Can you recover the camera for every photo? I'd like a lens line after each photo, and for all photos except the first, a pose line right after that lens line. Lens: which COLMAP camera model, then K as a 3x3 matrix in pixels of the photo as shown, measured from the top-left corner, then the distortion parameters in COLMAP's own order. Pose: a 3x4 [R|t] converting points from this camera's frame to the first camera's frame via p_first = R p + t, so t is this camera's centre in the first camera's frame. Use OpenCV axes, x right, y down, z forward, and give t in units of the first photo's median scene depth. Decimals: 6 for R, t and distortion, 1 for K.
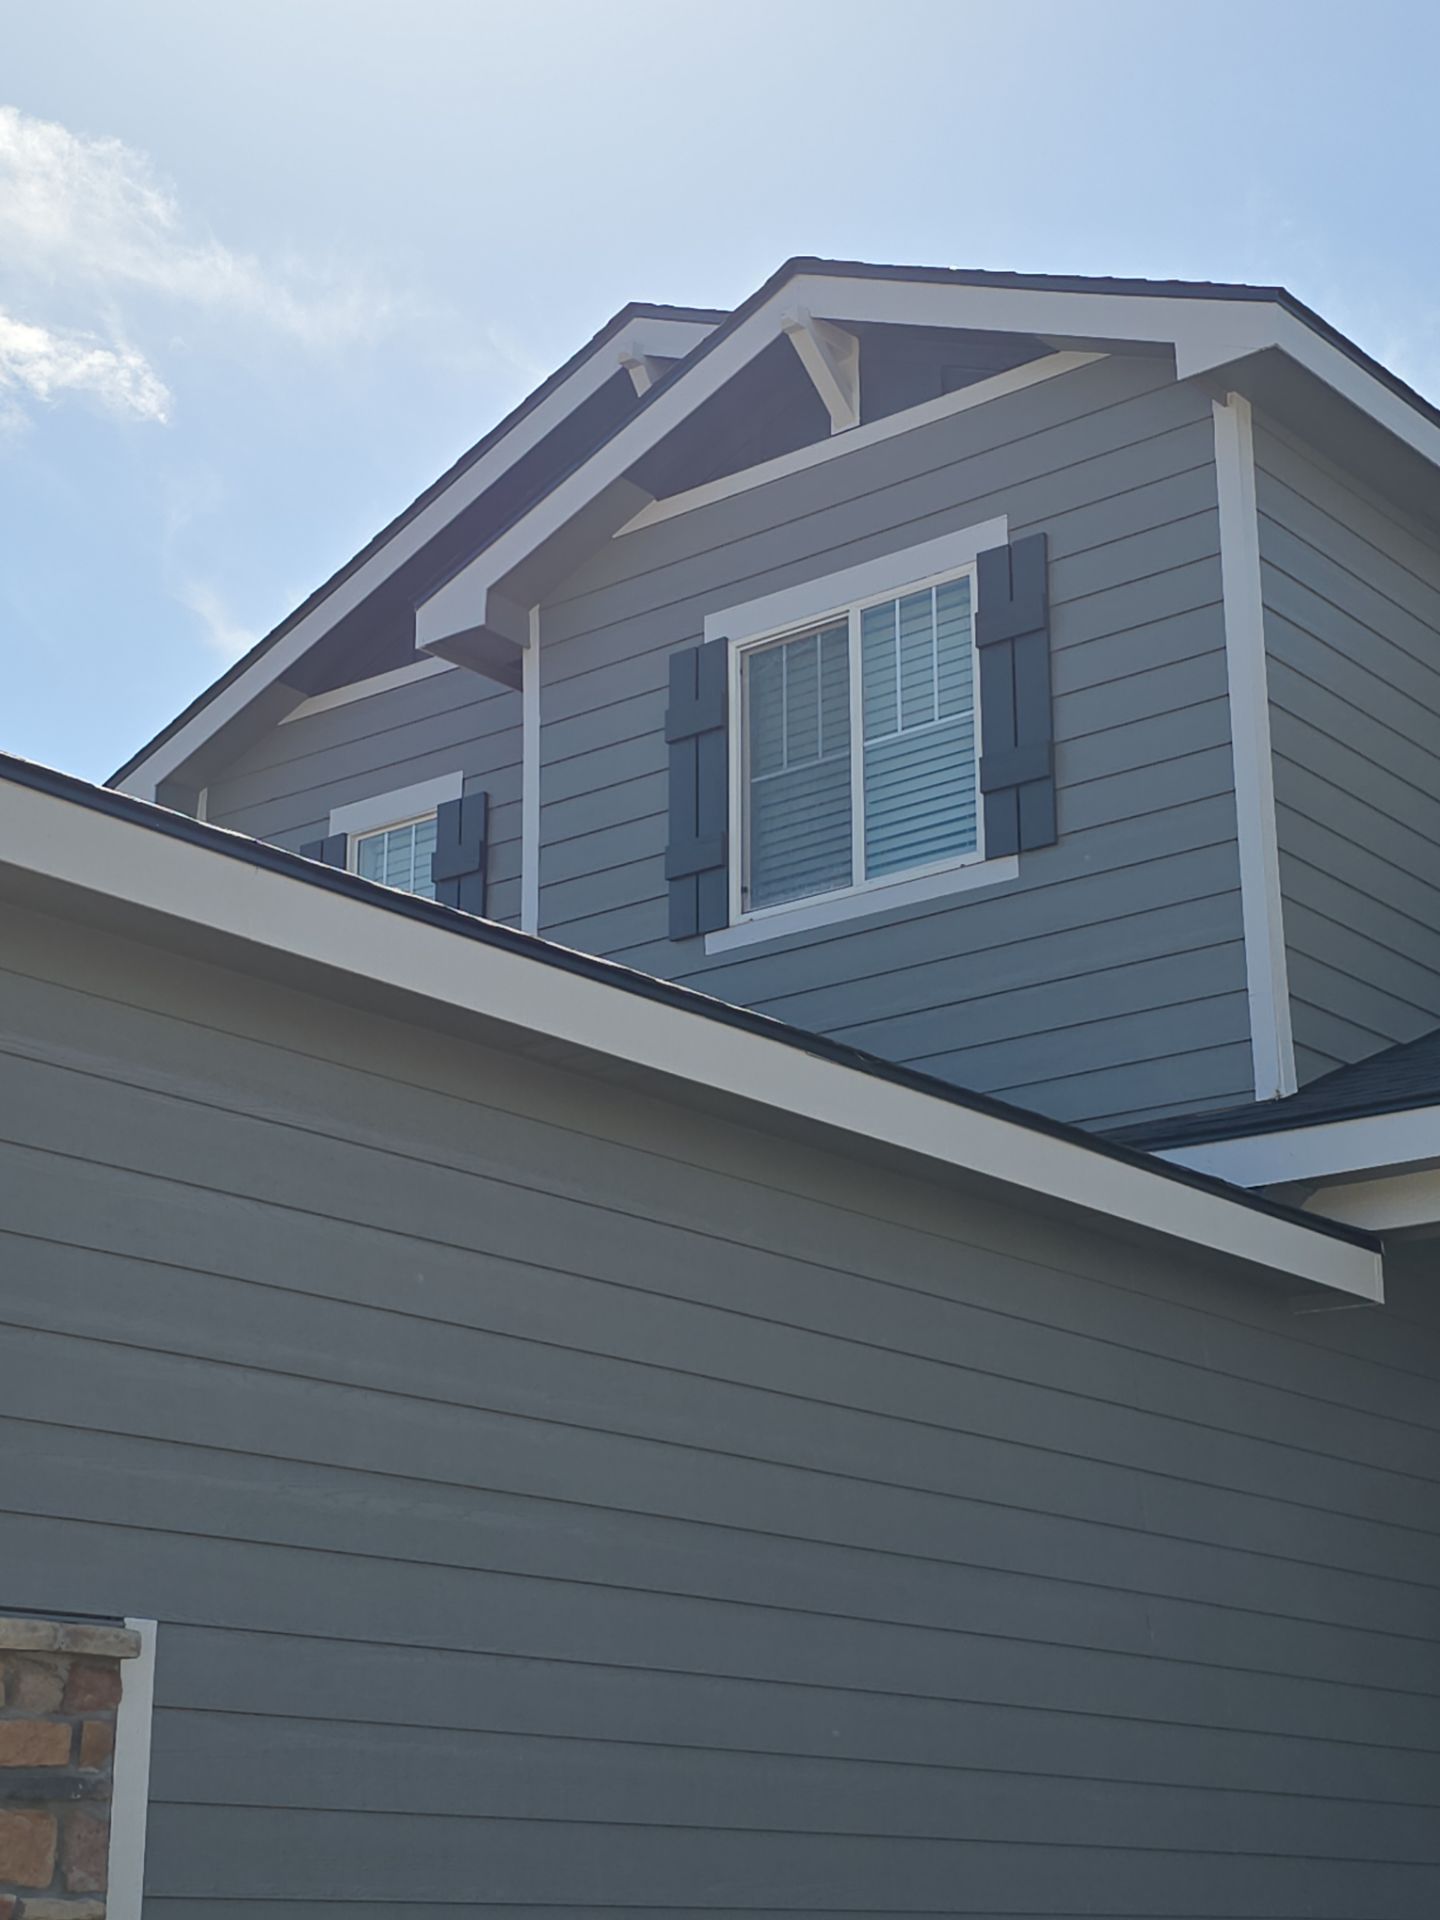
lens RADIAL K [[3136.0, 0, 720.0], [0, 3136.0, 960.0], [0, 0, 1]] dist [0.045379, 0.059070]
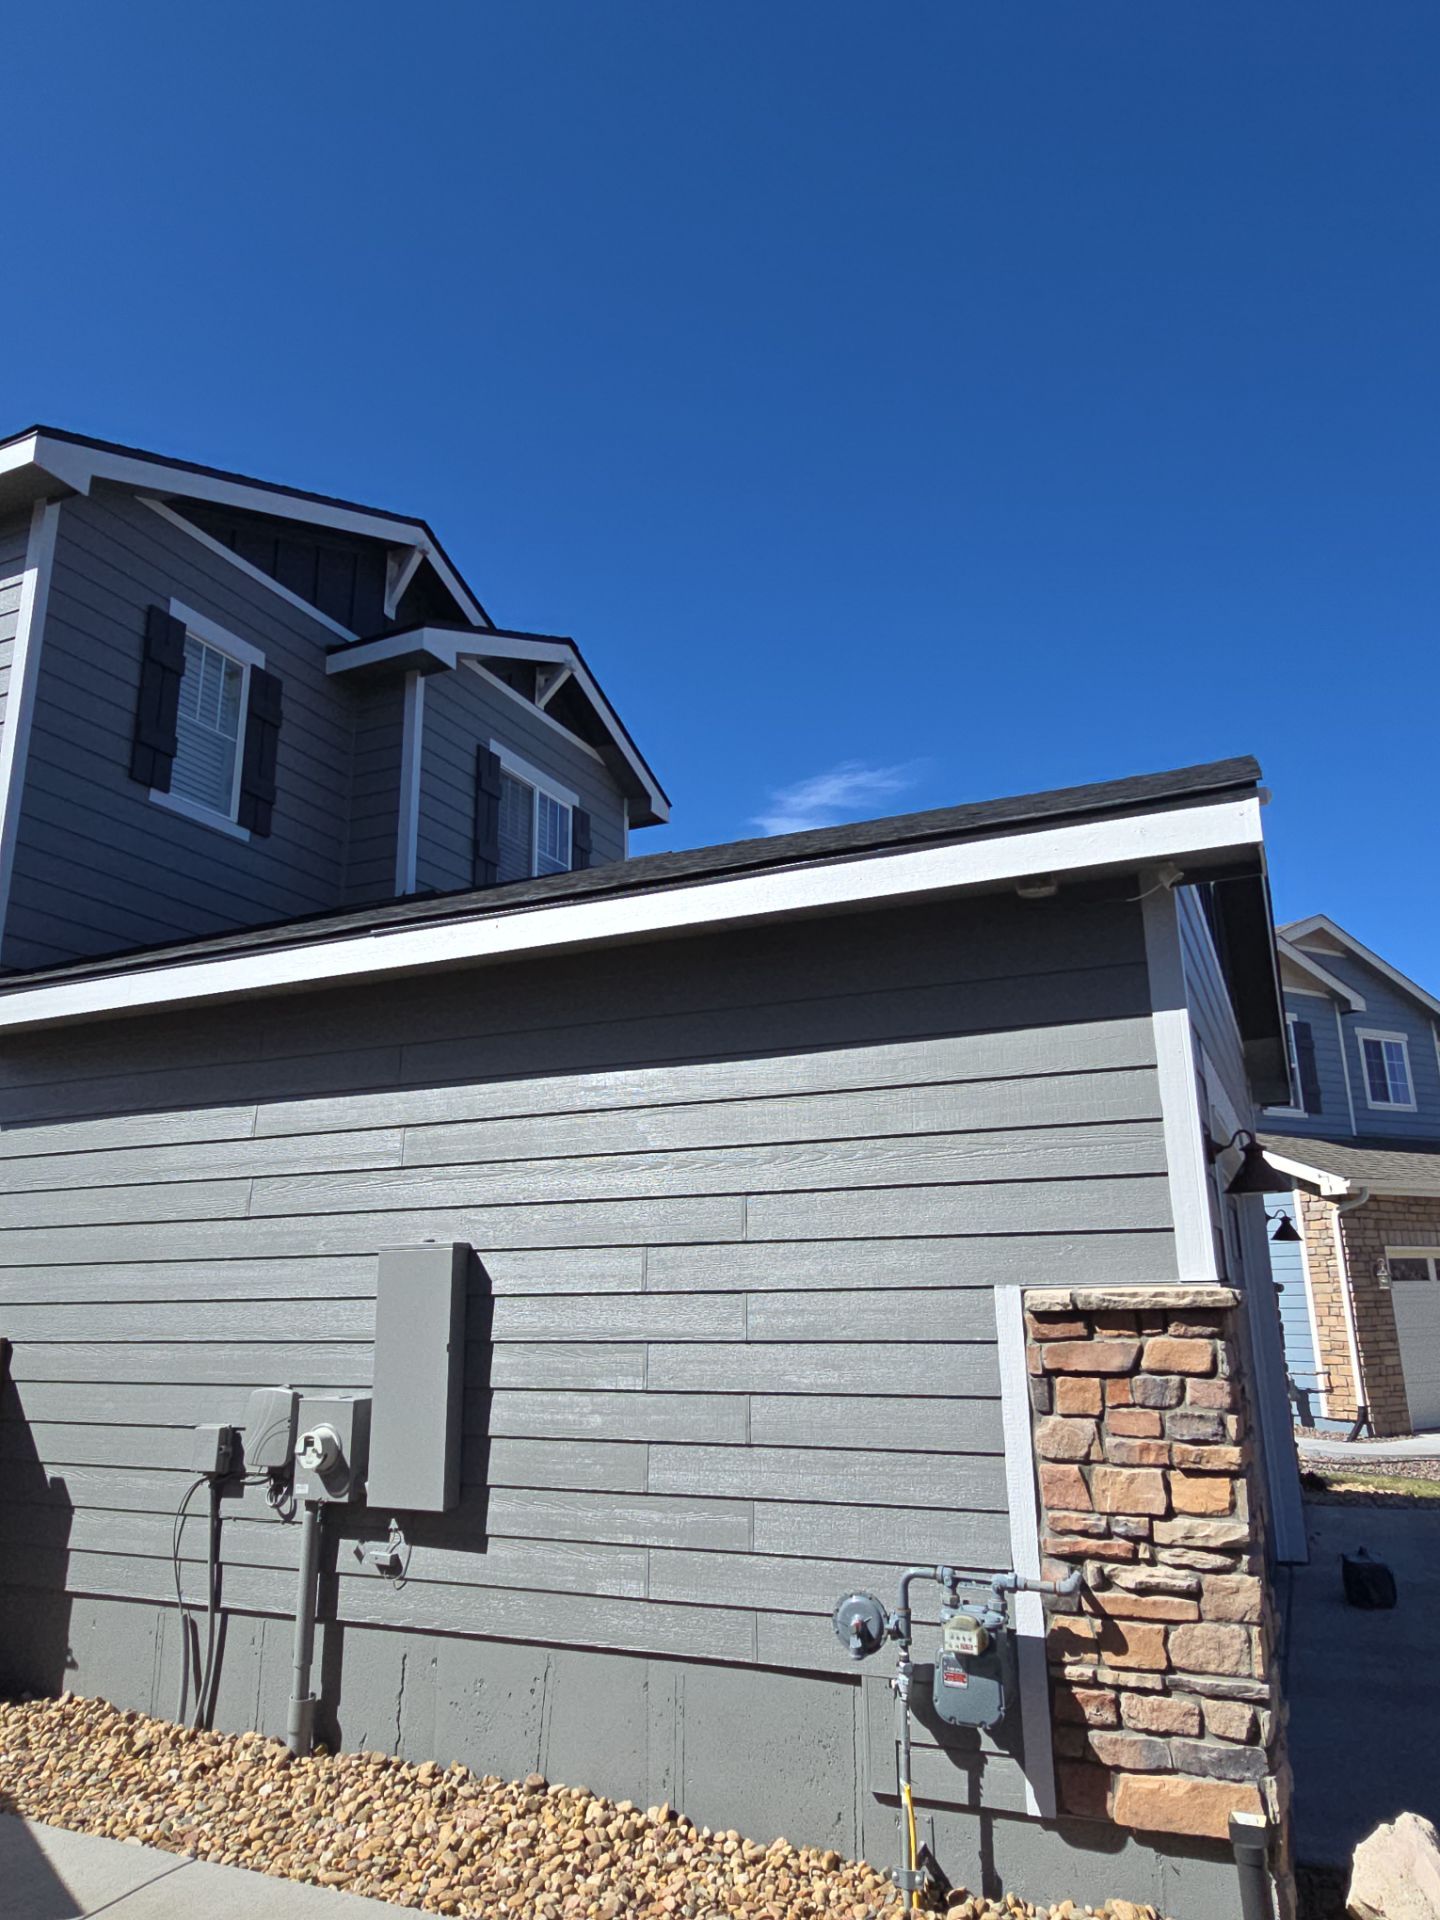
lens RADIAL K [[1251.4, 0, 756.9], [0, 1251.4, 969.9], [0, 0, 1]] dist [0.006155, 0.001698]
pose [[-0.261365, 0.244498, 0.933761, -0.737813], [-0.239298, 0.920774, -0.308078, 0.224371], [-0.935107, -0.303968, -0.182150, 0.909167]]
